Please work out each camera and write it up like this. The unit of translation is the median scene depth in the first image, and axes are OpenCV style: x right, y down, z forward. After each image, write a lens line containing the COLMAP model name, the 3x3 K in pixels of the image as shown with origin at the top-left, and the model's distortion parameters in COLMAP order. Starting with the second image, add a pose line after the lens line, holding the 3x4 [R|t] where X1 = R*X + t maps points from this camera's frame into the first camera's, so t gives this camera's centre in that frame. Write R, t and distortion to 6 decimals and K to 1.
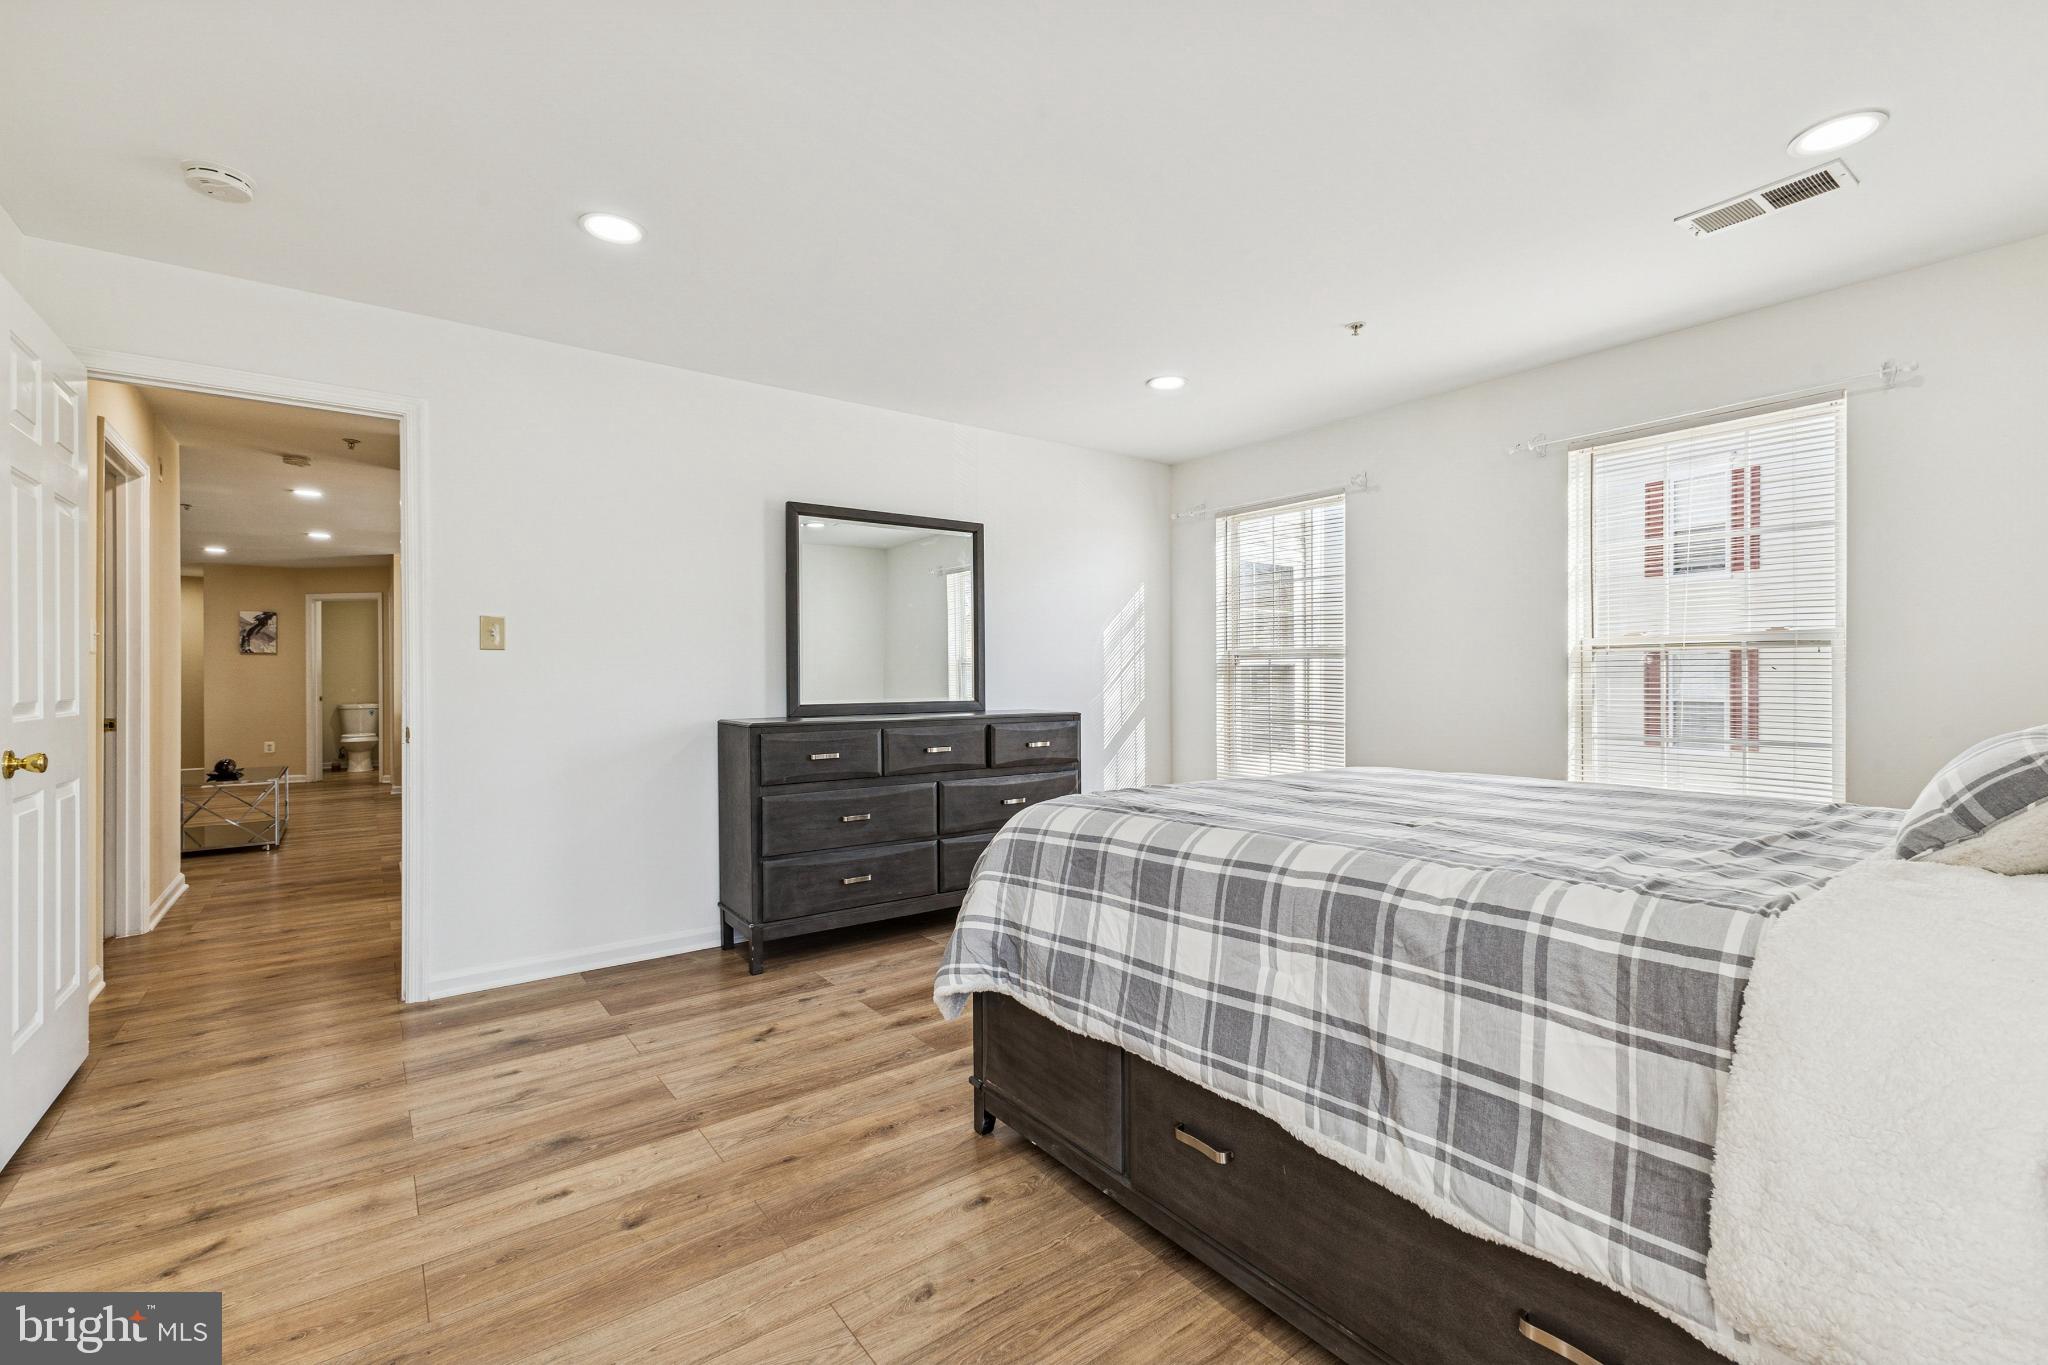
lens RADIAL K [[879.0, 0, 1027.6], [0, 879.0, 679.8], [0, 0, 1]] dist [0.001963, -0.000216]
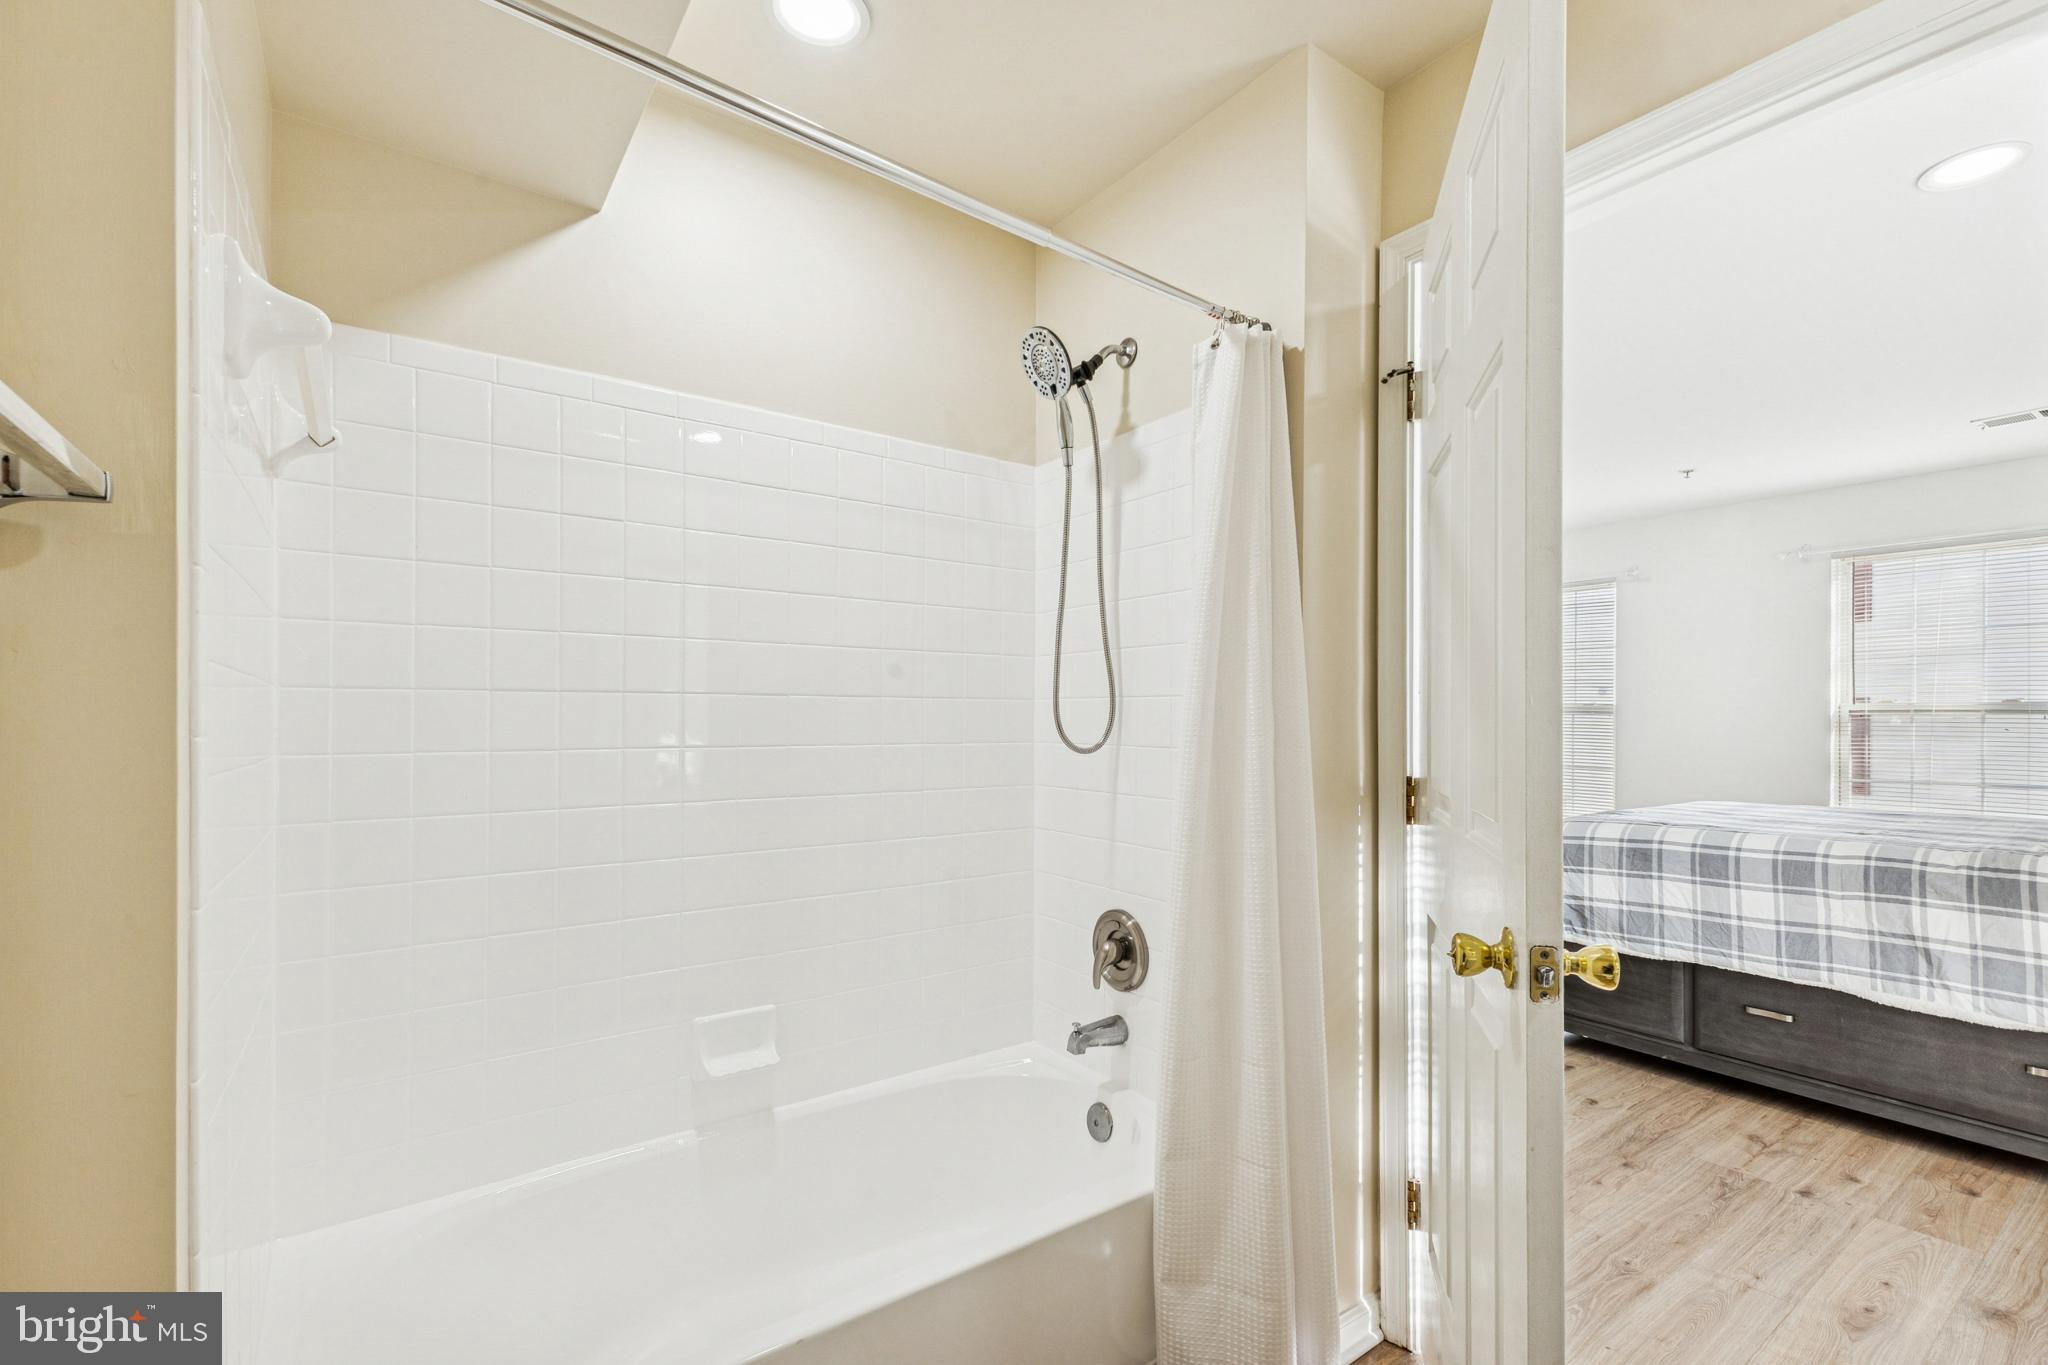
lens RADIAL K [[893.1, 0, 1000.4], [0, 893.1, 708.7], [0, 0, 1]] dist [-0.000124, -0.006108]
pose [[0.998410, 0.007652, -0.055847, -0.600767], [-0.008248, 0.999911, -0.010457, -0.020740], [0.055762, 0.010901, 0.998385, -0.412159]]
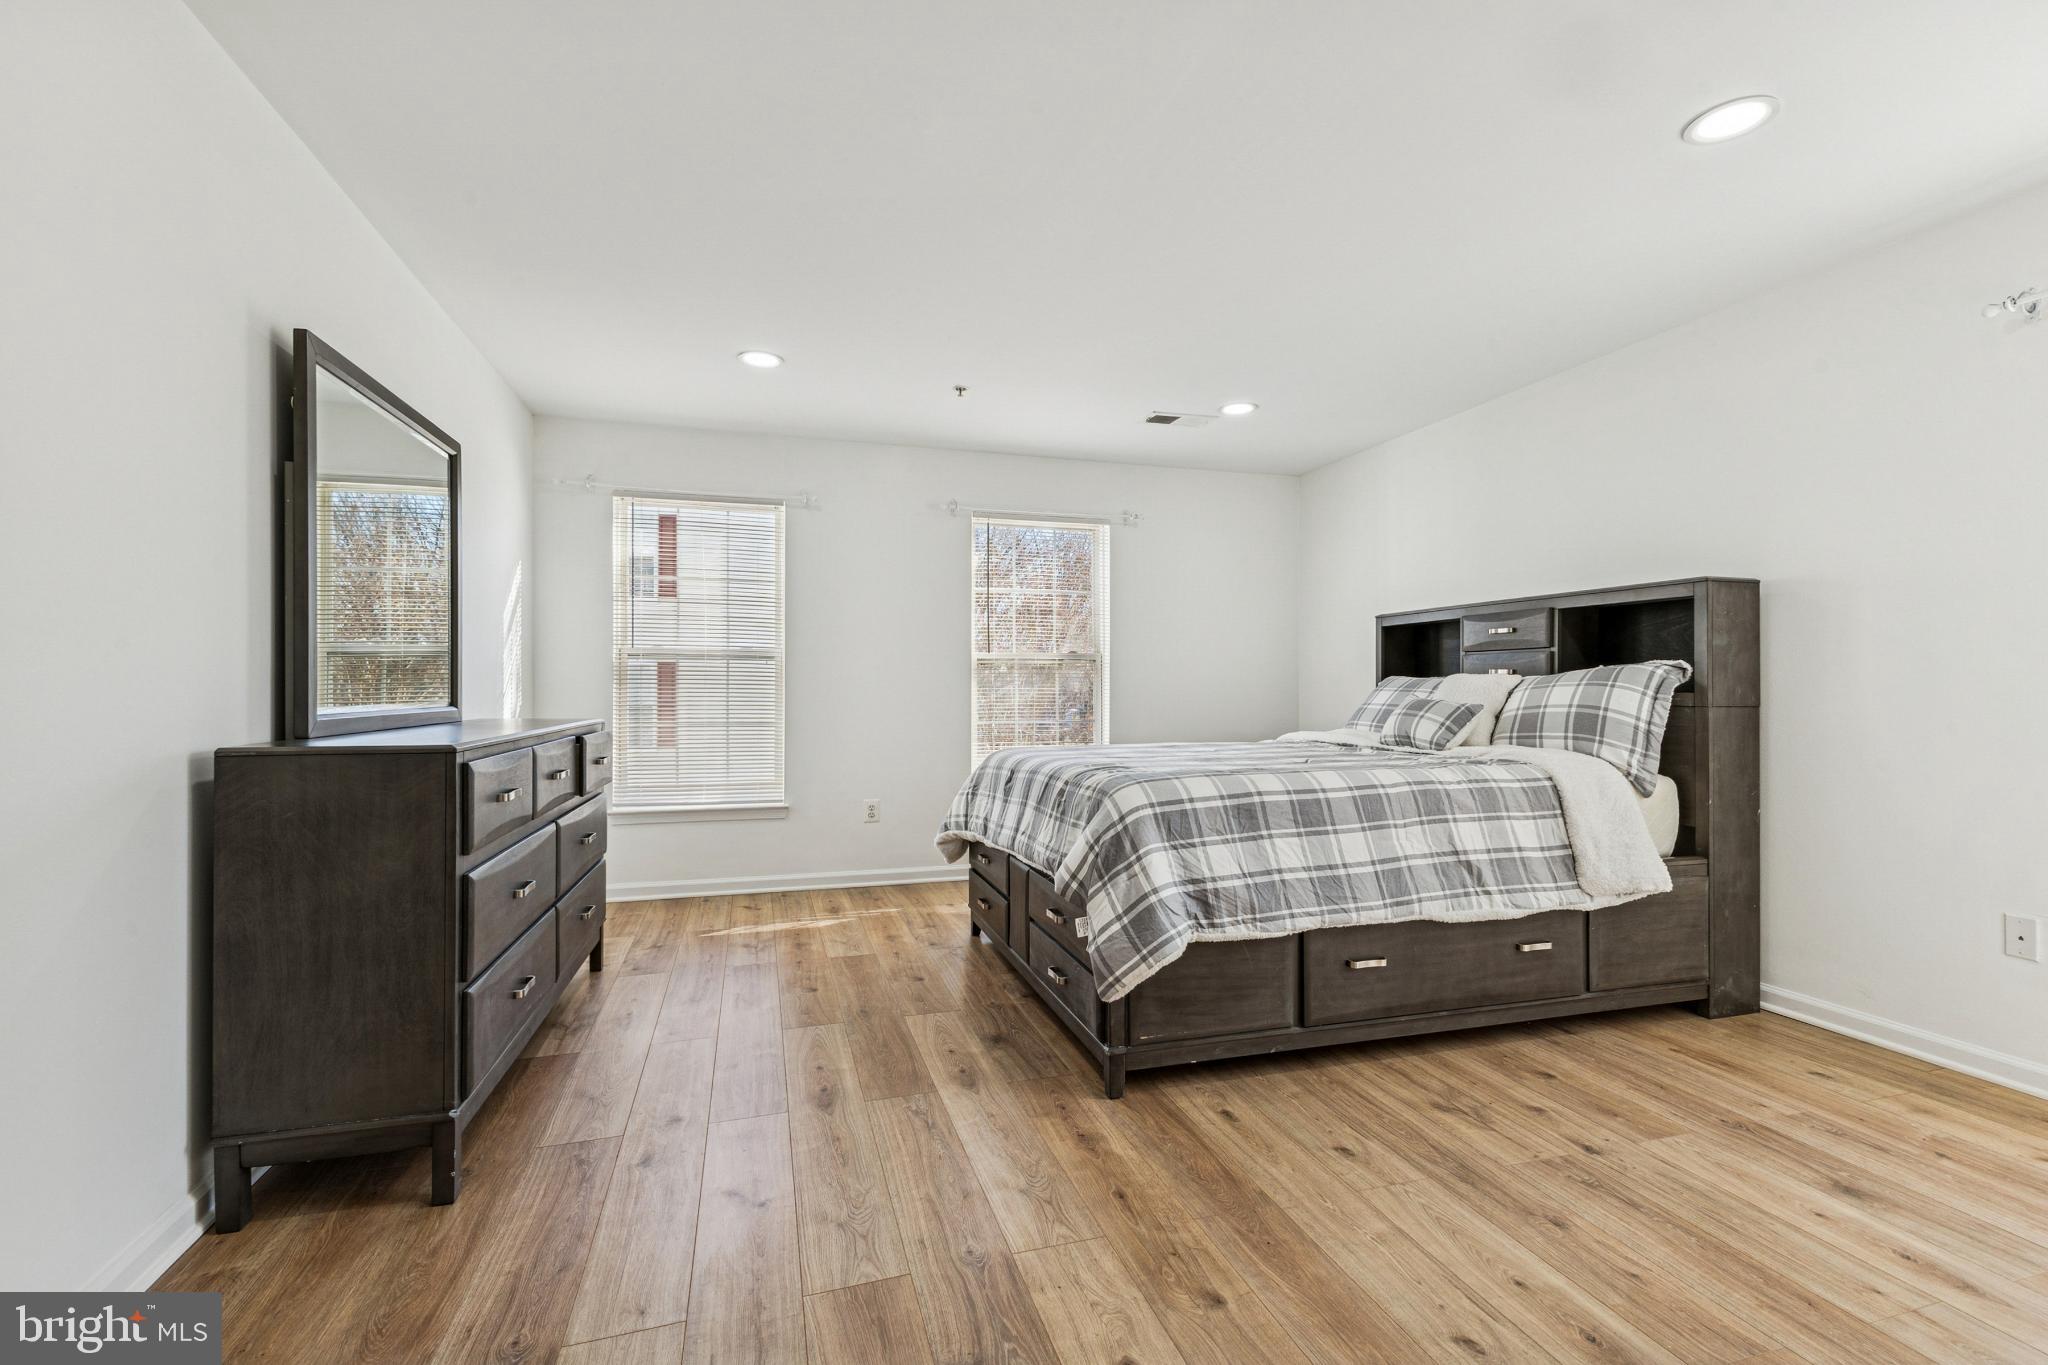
lens RADIAL K [[895.7, 0, 1017.1], [0, 895.7, 684.2], [0, 0, 1]] dist [0.004047, 0.000212]
pose [[0.354130, 0.008082, 0.935161, -0.769998], [-0.001378, 0.999966, -0.008120, 0.016187], [-0.935195, 0.001587, 0.354130, 0.502212]]
